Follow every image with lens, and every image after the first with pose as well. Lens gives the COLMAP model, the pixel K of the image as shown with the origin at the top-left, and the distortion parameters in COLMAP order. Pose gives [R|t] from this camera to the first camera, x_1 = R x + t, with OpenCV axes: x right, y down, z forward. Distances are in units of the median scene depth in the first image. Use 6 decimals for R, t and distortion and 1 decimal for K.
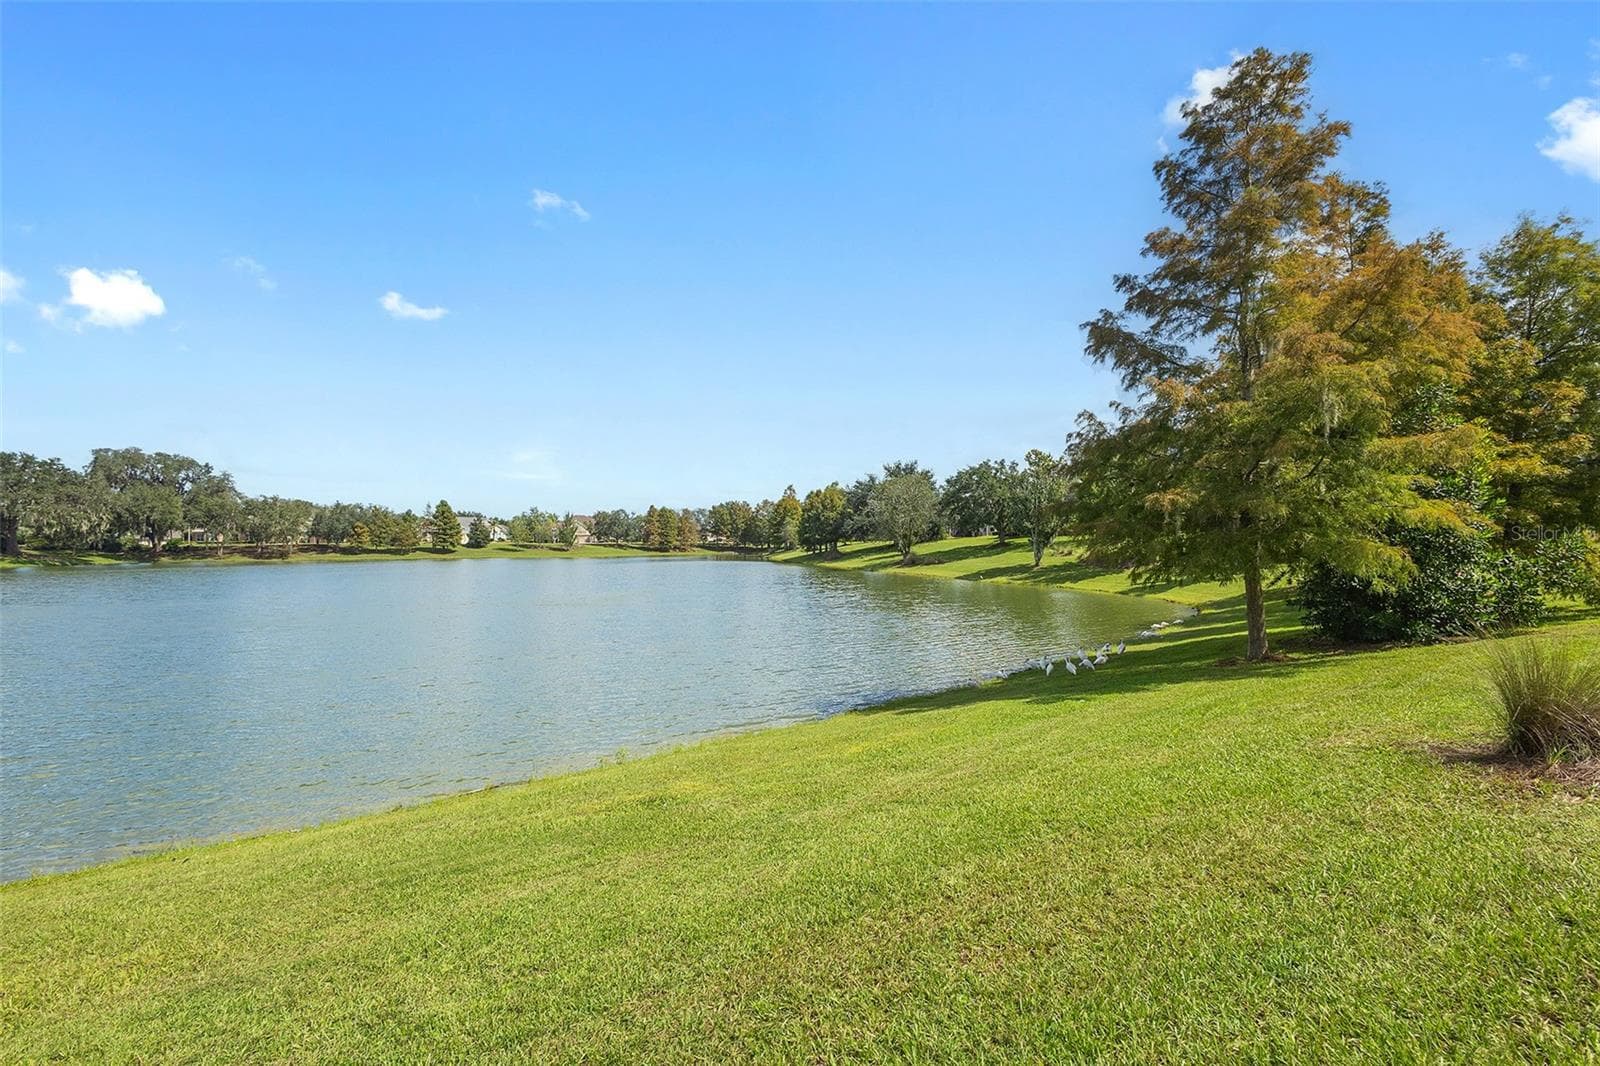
lens RADIAL K [[734.3, 0, 800.0], [0, 734.3, 533.0], [0, 0, 1]] dist [0.002170, -0.000122]
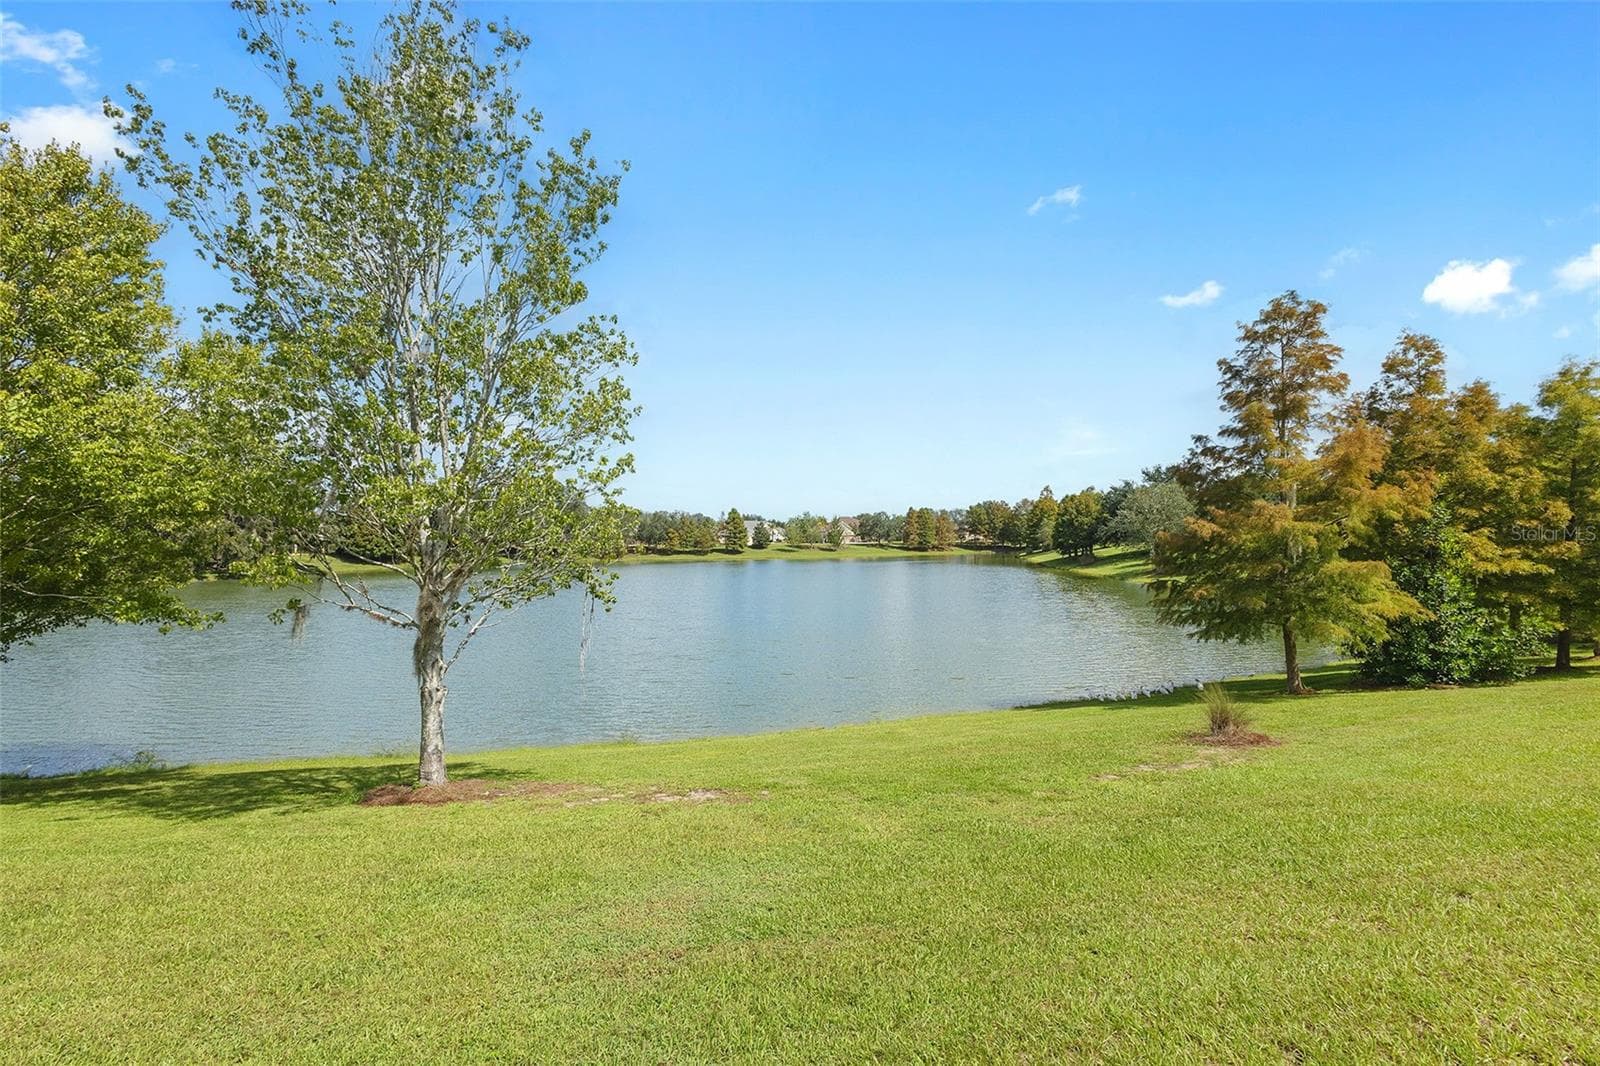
lens RADIAL K [[783.0, 0, 808.2], [0, 783.0, 530.3], [0, 0, 1]] dist [0.002026, -0.000427]
pose [[0.943786, -0.000327, -0.330558, 0.033493], [0.006711, 0.999812, 0.018173, -0.028261], [0.330490, -0.019370, 0.943611, -0.120522]]
